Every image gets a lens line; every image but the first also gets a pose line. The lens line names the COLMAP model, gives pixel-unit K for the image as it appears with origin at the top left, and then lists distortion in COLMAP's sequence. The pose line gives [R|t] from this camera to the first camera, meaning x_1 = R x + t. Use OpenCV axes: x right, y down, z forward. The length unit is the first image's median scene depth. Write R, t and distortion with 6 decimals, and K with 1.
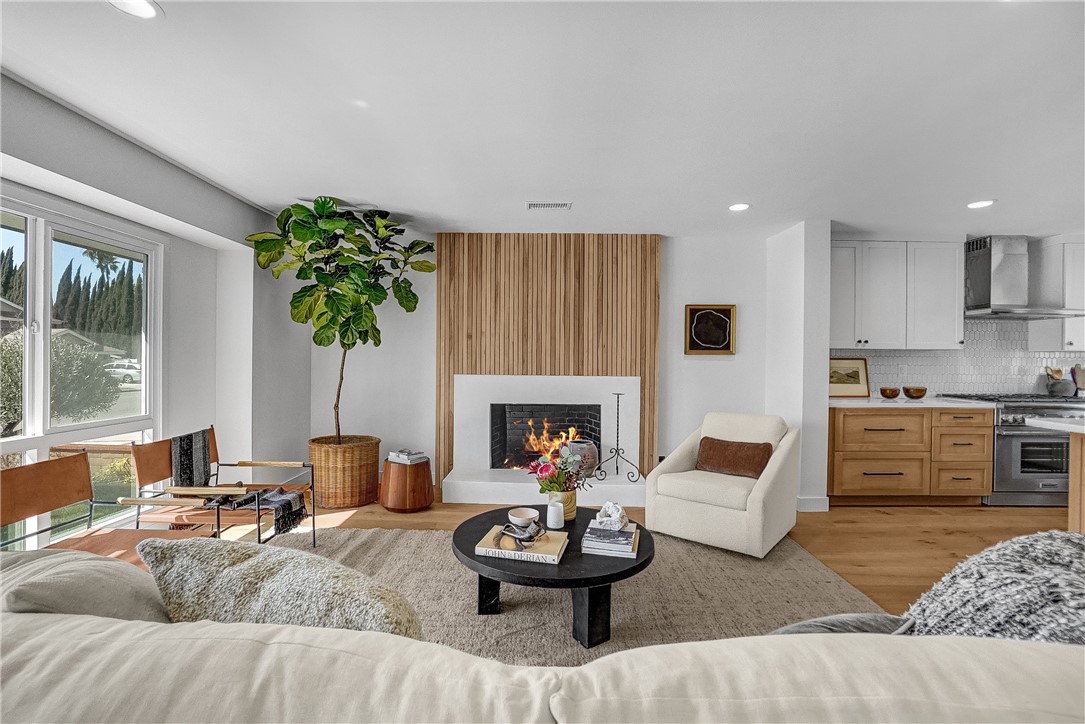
lens RADIAL K [[486.7, 0, 529.4], [0, 486.7, 360.8], [0, 0, 1]] dist [-0.065939, 0.024310]
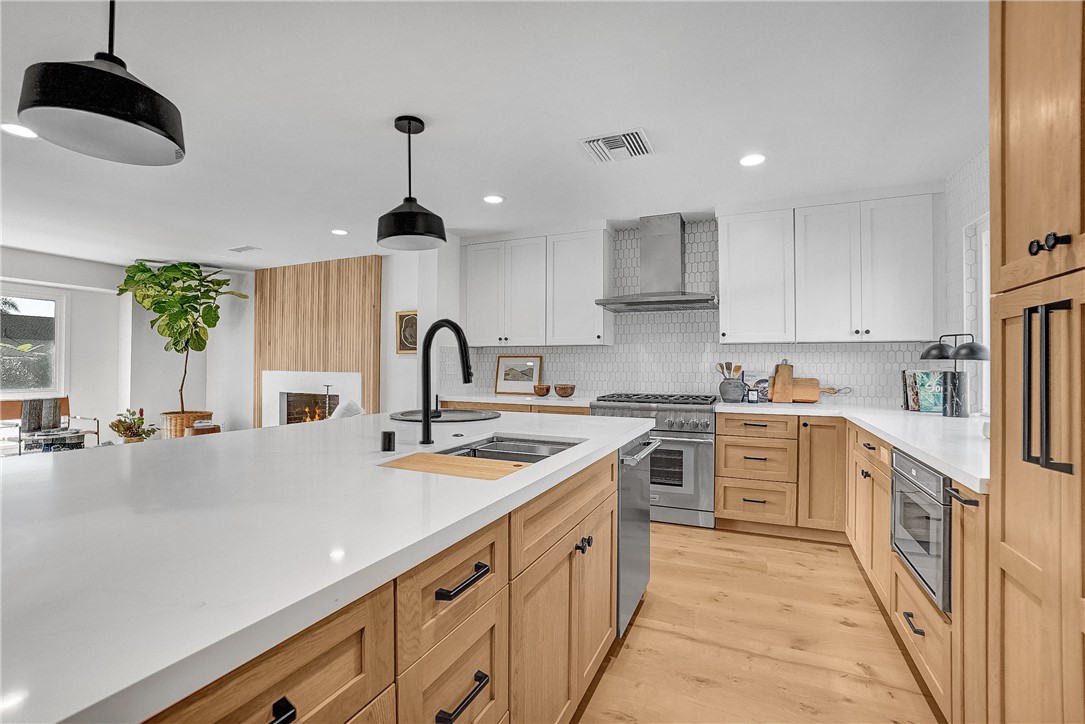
lens RADIAL K [[486.7, 0, 529.4], [0, 486.7, 360.8], [0, 0, 1]] dist [-0.065939, 0.024310]
pose [[0.915403, -0.006494, -0.402487, 1.104316], [0.000361, 0.999883, -0.015311, 0.021087], [0.402539, 0.013870, 0.915298, 0.059046]]
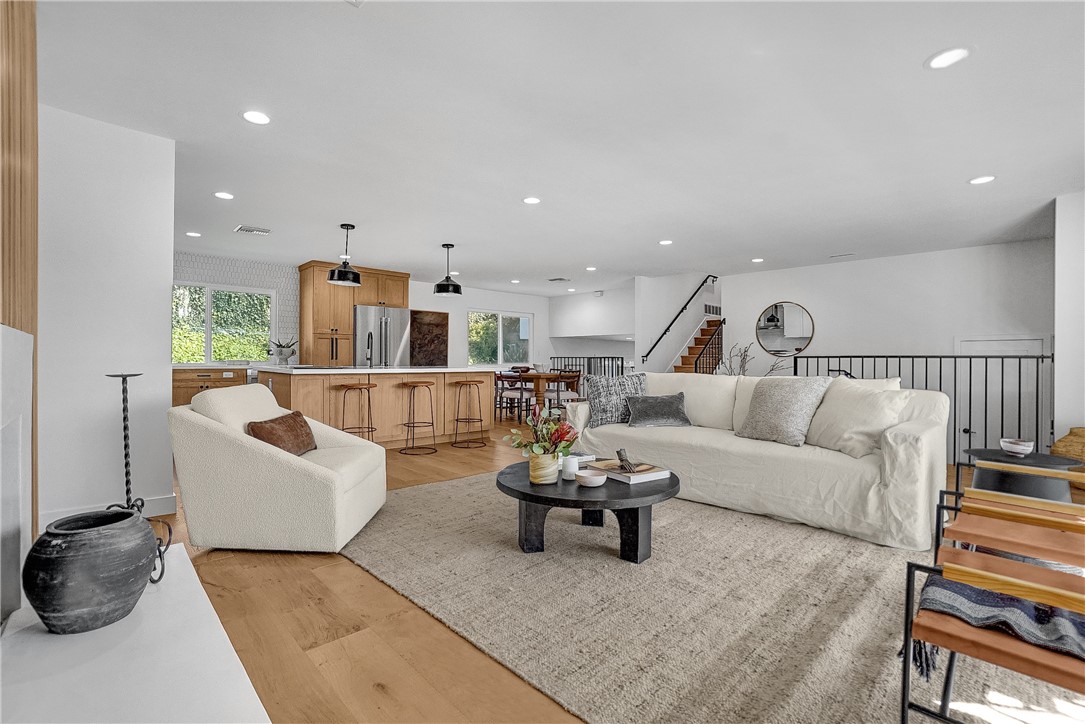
lens RADIAL K [[488.3, 0, 530.5], [0, 488.3, 362.3], [0, 0, 1]] dist [-0.065120, 0.024699]
pose [[-0.702803, -0.016682, 0.711188, -0.338706], [-0.009188, 0.999854, 0.014373, 0.044653], [-0.711325, 0.003567, -0.702854, 0.979237]]
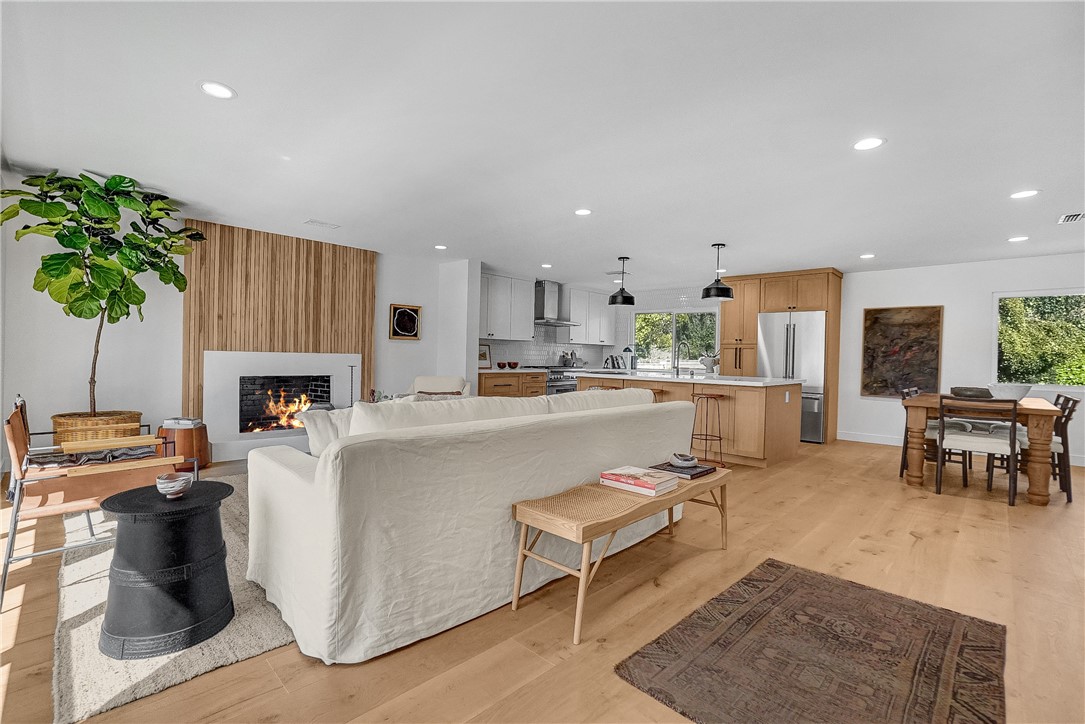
lens RADIAL K [[486.7, 0, 529.4], [0, 486.7, 360.8], [0, 0, 1]] dist [-0.065939, 0.024310]
pose [[0.687573, 0.000454, 0.726115, -0.431800], [-0.013876, 0.999825, 0.012514, 0.027640], [-0.725982, -0.018679, 0.687460, -0.274226]]
